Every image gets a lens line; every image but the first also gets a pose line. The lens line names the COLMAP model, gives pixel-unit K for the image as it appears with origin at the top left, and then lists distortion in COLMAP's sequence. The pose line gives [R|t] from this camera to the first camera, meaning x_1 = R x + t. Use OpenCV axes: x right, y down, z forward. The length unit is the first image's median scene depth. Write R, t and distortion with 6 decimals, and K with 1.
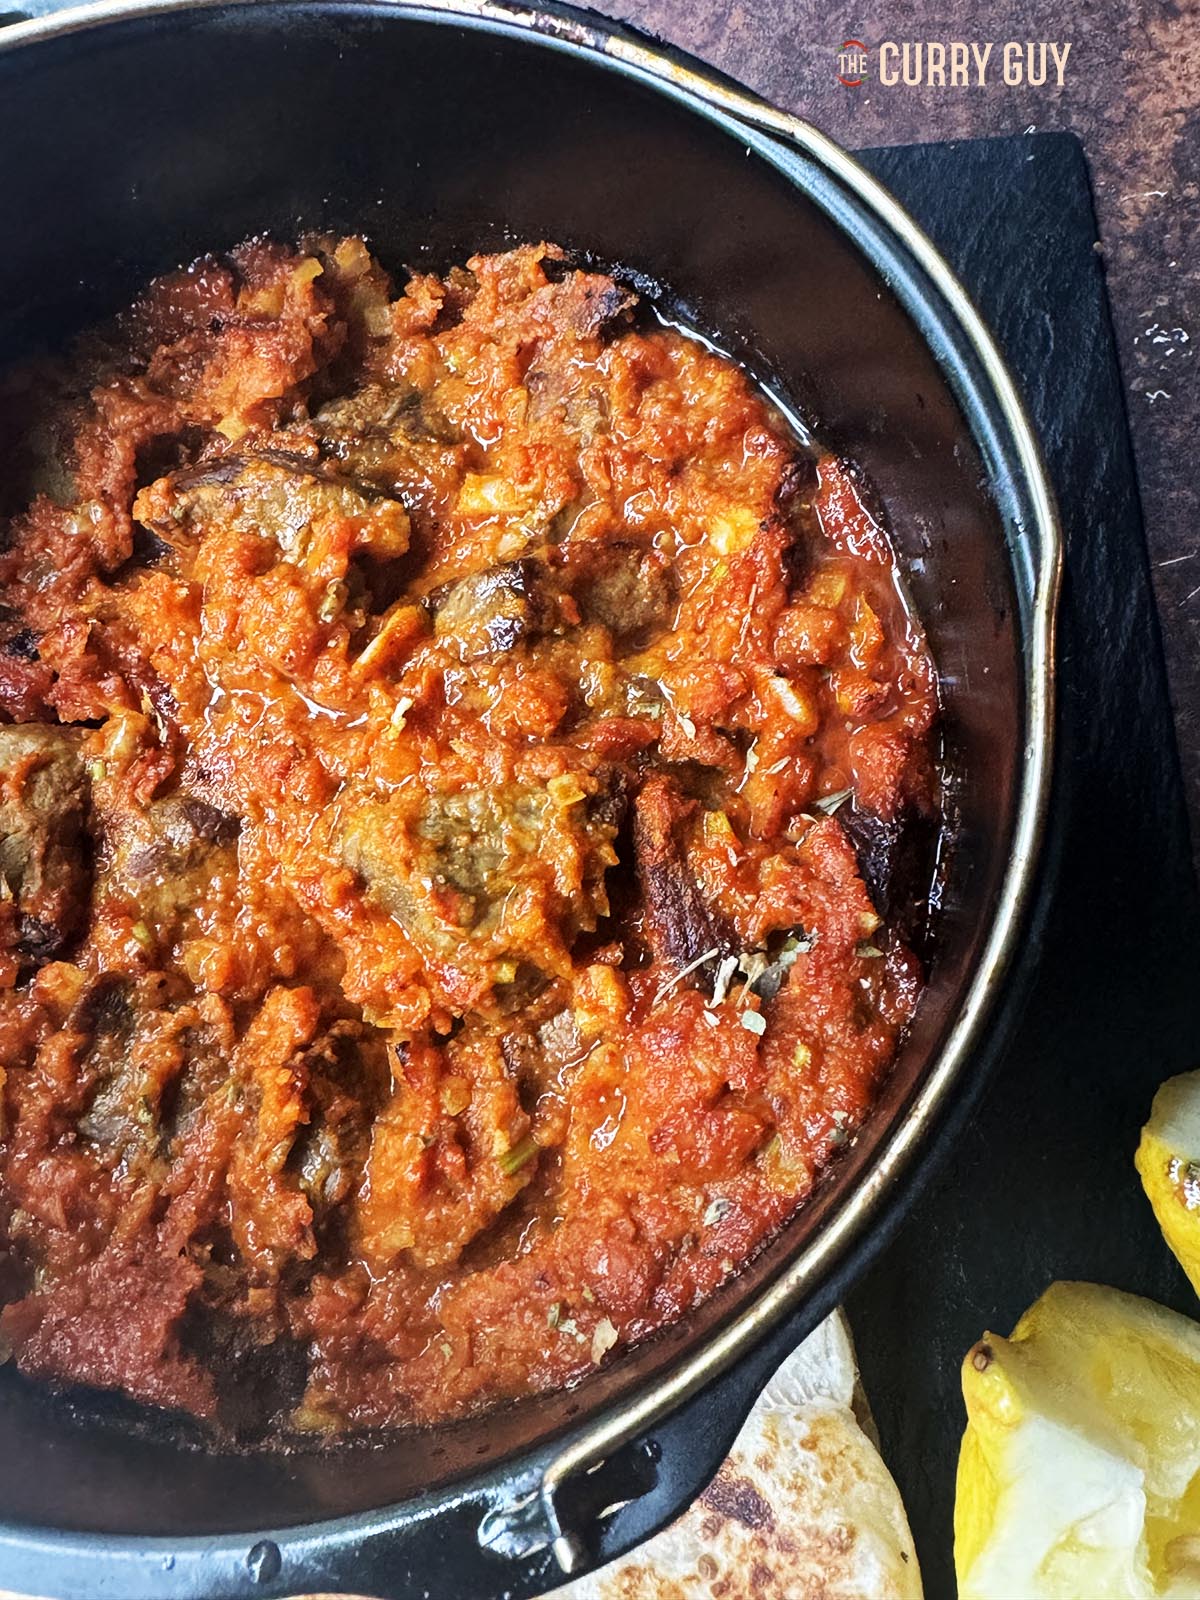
lens RADIAL K [[1287.1, 0, 600.0], [0, 1287.1, 800.0], [0, 0, 1]] dist [-0.004055, -0.002670]
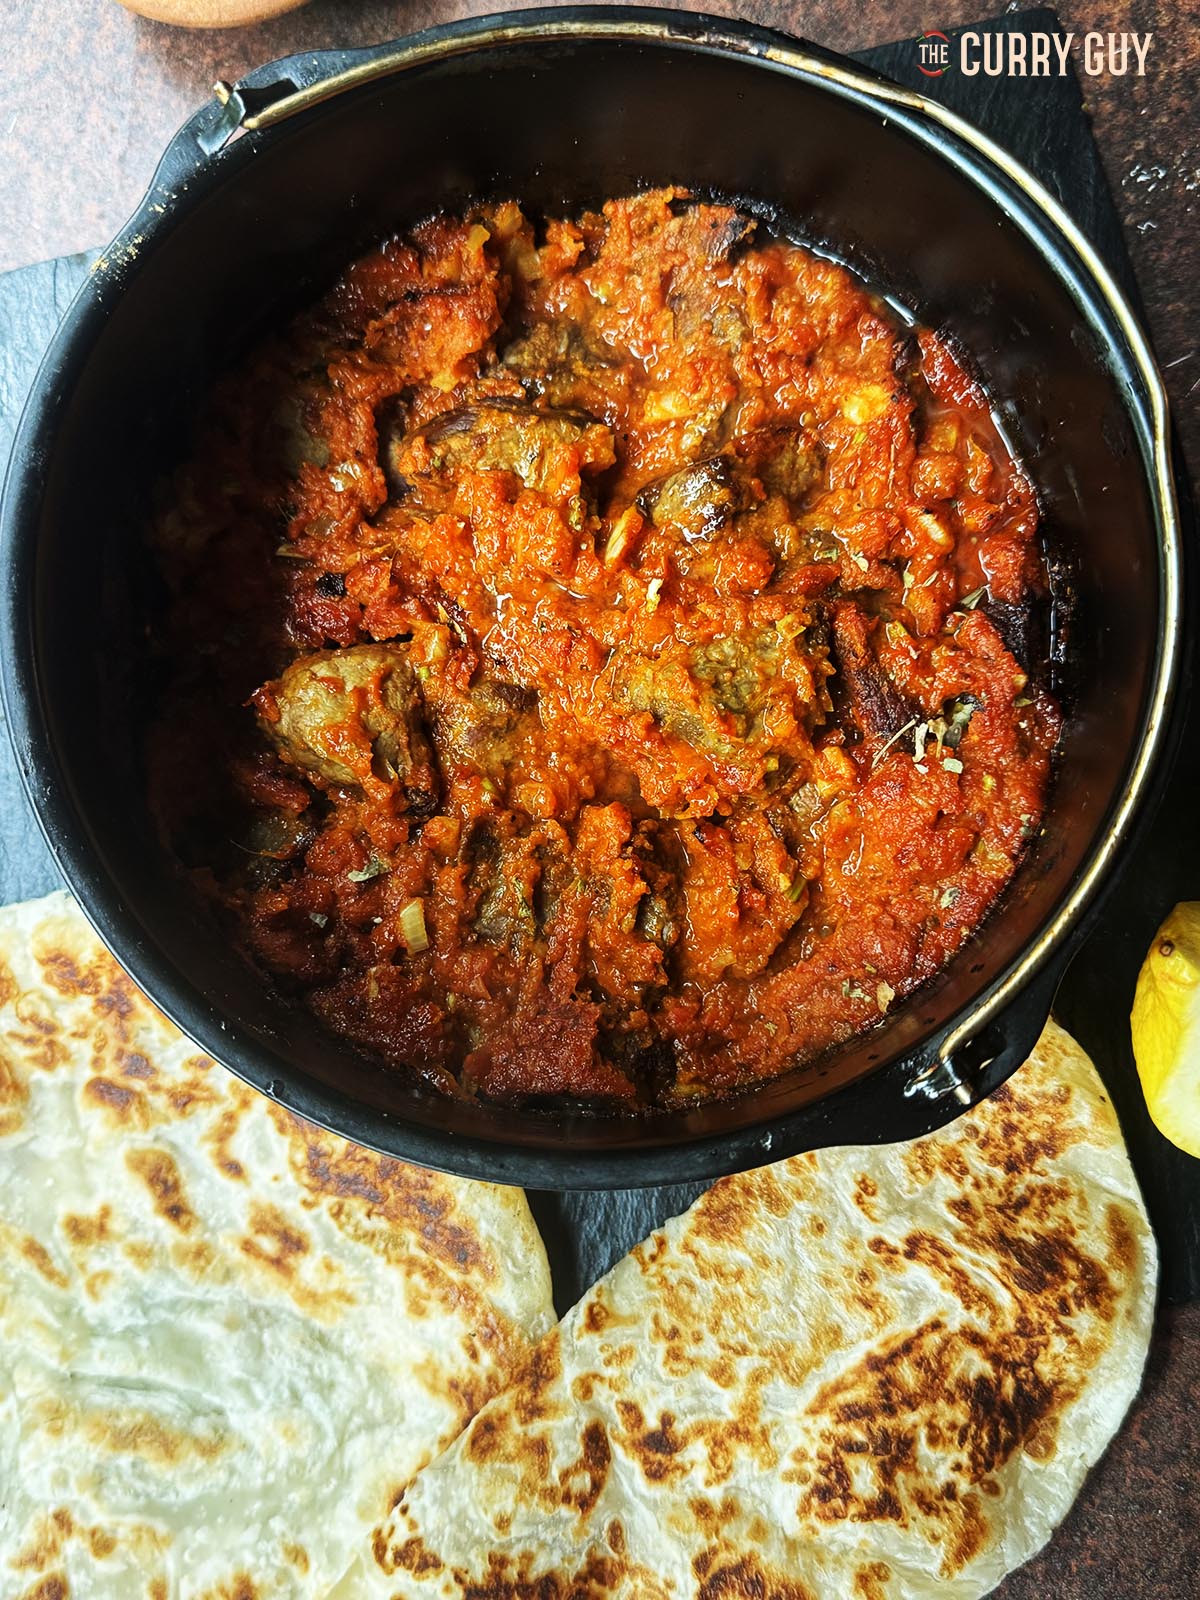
lens RADIAL K [[1234.3, 0, 600.0], [0, 1234.3, 800.0], [0, 0, 1]] dist [0.107304, -0.180469]
pose [[0.982133, -0.182335, 0.046559, -0.306518], [0.172996, 0.972171, 0.157976, -0.068235], [-0.074068, -0.147099, 0.986345, -0.302033]]
